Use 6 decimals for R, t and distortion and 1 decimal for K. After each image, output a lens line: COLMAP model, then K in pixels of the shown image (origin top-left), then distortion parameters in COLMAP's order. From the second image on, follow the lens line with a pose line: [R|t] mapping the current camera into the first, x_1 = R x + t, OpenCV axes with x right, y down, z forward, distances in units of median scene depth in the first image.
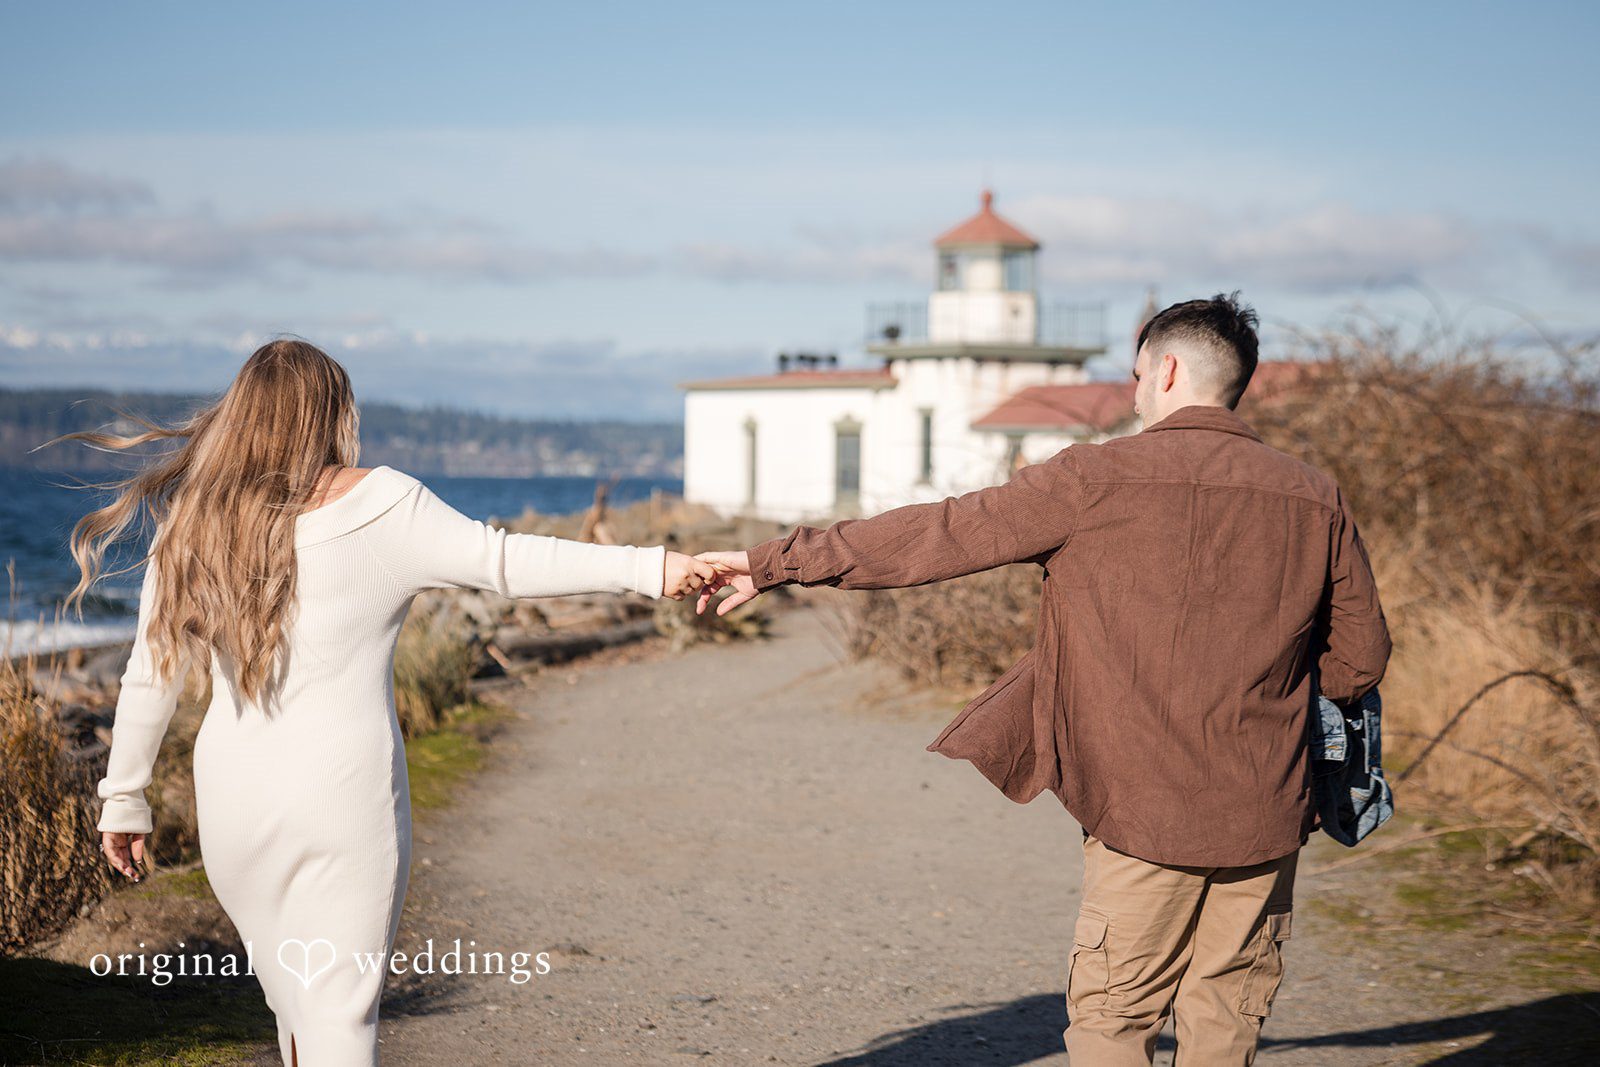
lens RADIAL K [[3915.3, 0, 800.0], [0, 3915.3, 533.5], [0, 0, 1]] dist [-0.033611, -0.208014]
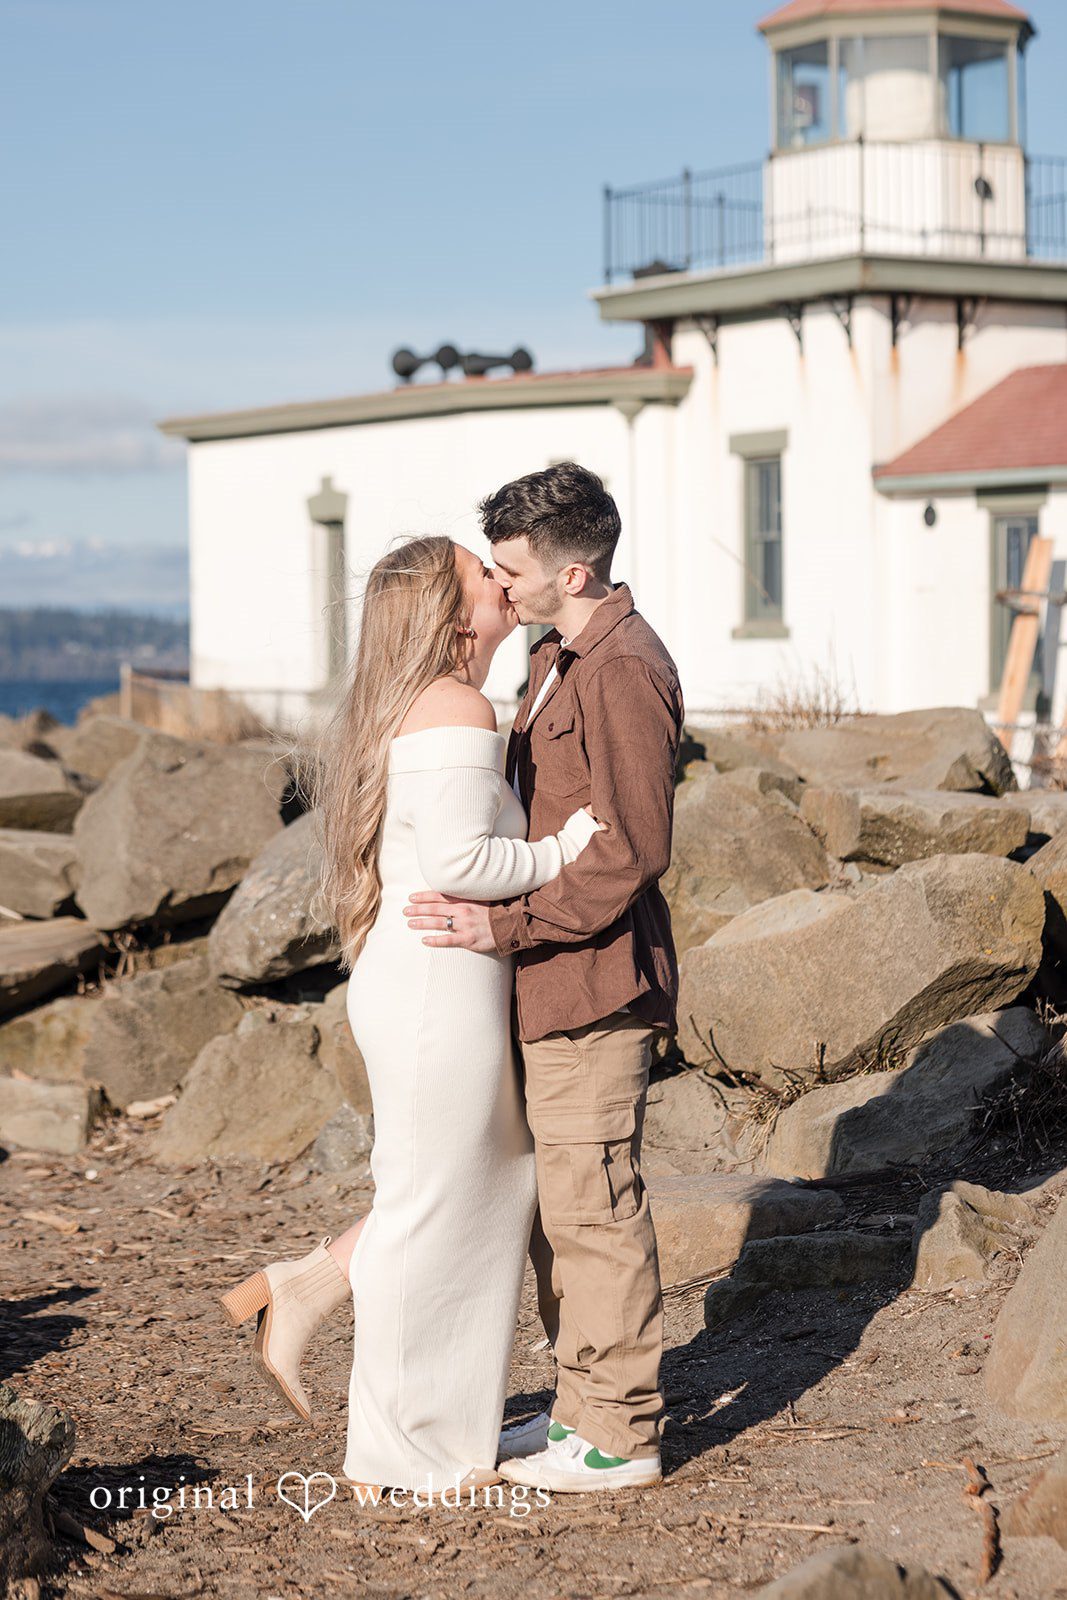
lens RADIAL K [[3752.6, 0, 535.5], [0, 3752.6, 773.4], [0, 0, 1]] dist [0.100062, -0.591592]
pose [[0.999651, -0.020961, 0.016067, 0.002821], [0.020767, 0.999711, 0.012123, -0.003530], [-0.016317, -0.011785, 0.999797, 0.622013]]
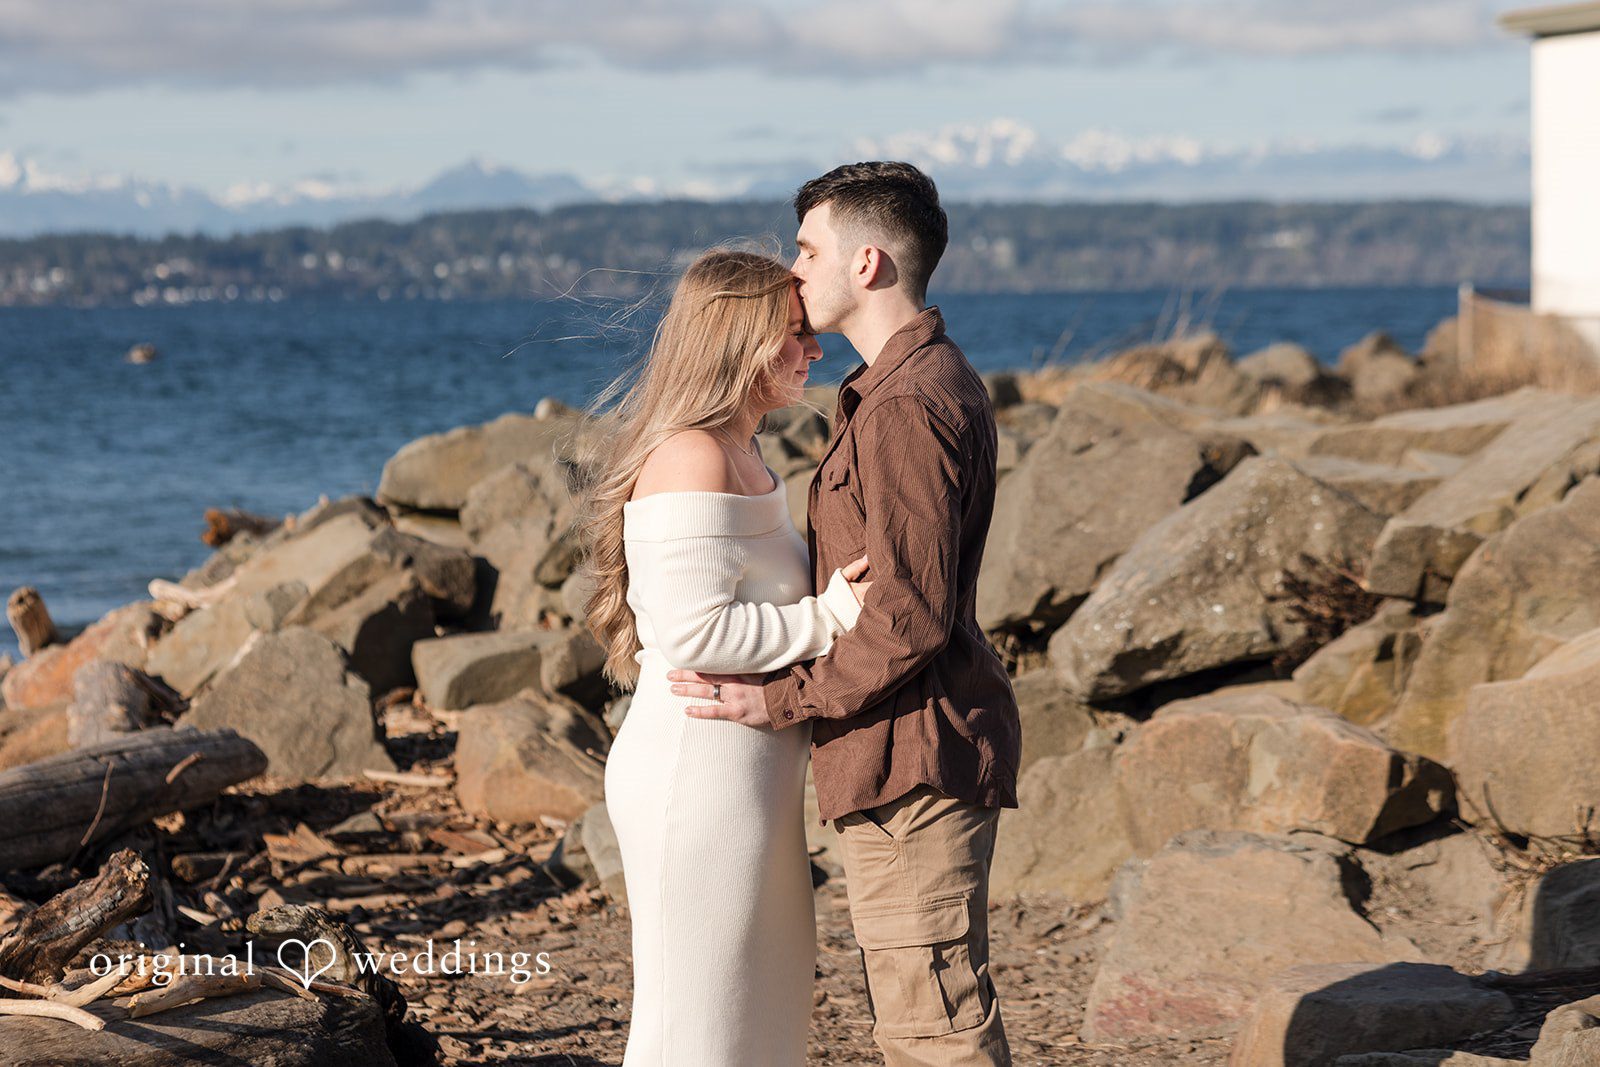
lens RADIAL K [[4033.5, 0, 800.0], [0, 4033.5, 533.5], [0, 0, 1]] dist [-0.003145, 0.161946]
pose [[0.955078, -0.007464, -0.296259, 0.021532], [0.021031, 0.998869, 0.042633, -0.005328], [0.295606, -0.046949, 0.954156, 0.630106]]
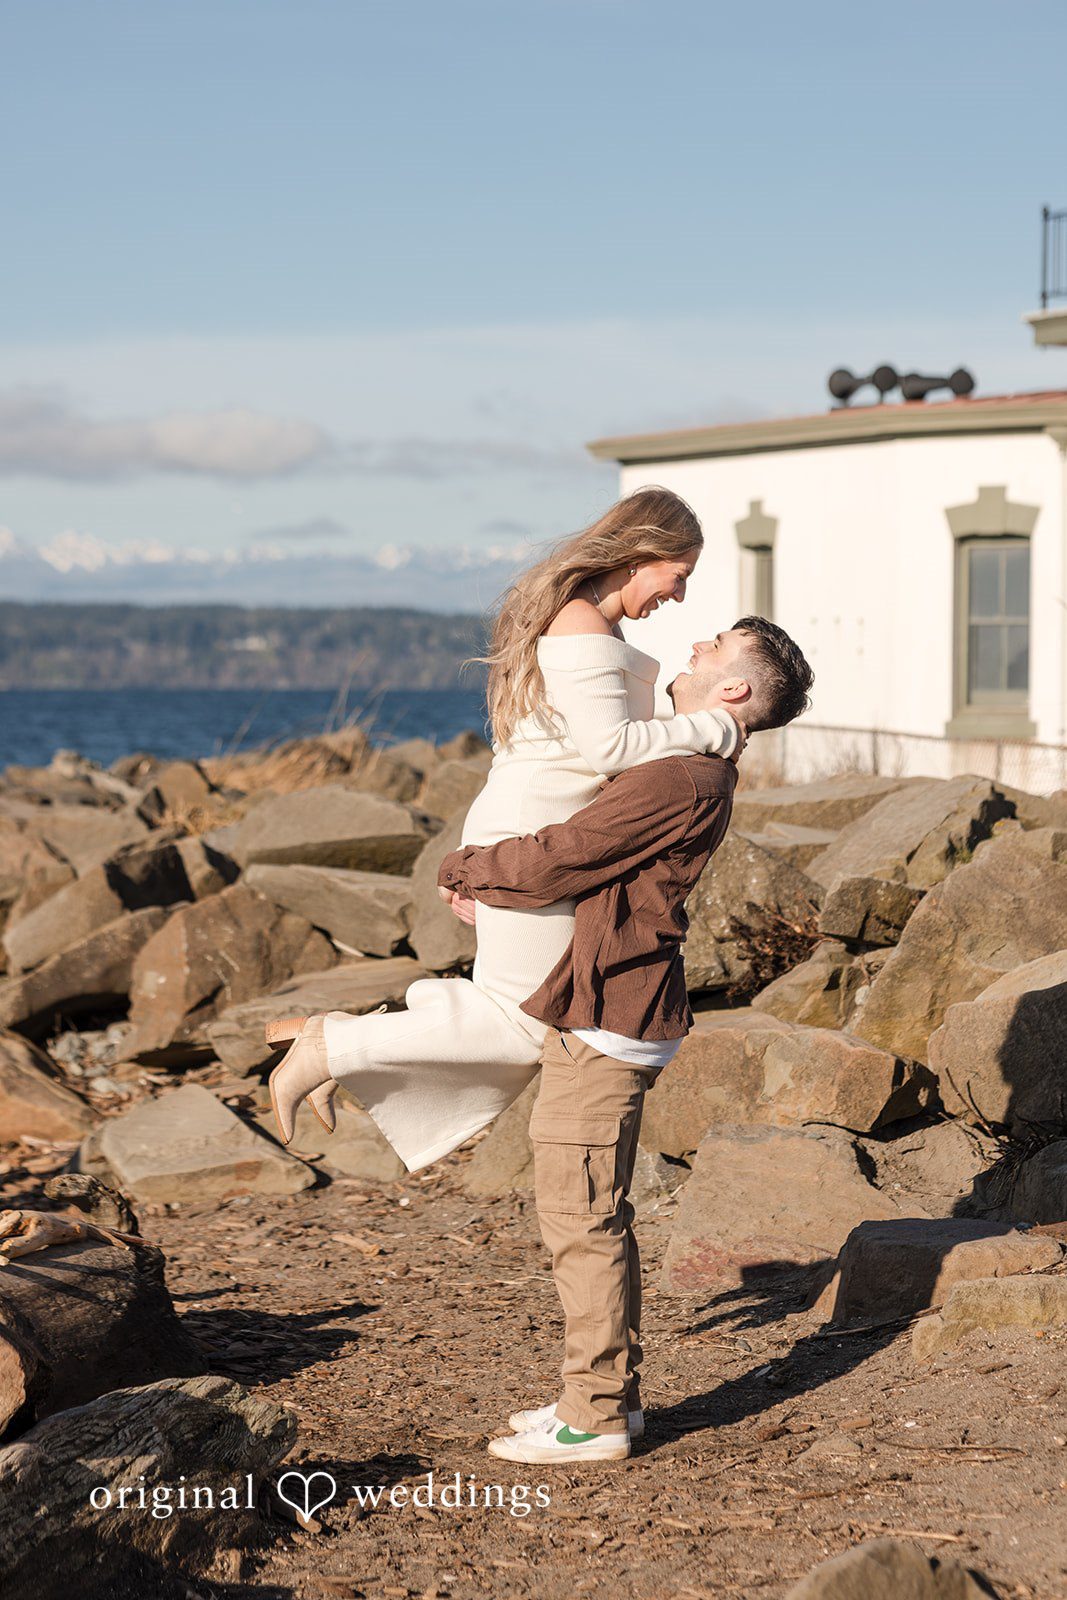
lens RADIAL K [[3915.3, 0, 533.5], [0, 3915.3, 800.0], [0, 0, 1]] dist [-0.033611, -0.208014]
pose [[0.994160, -0.004450, -0.107825, 0.008778], [0.005870, 0.999900, 0.012859, -0.004819], [0.107757, -0.013416, 0.994087, 0.611264]]
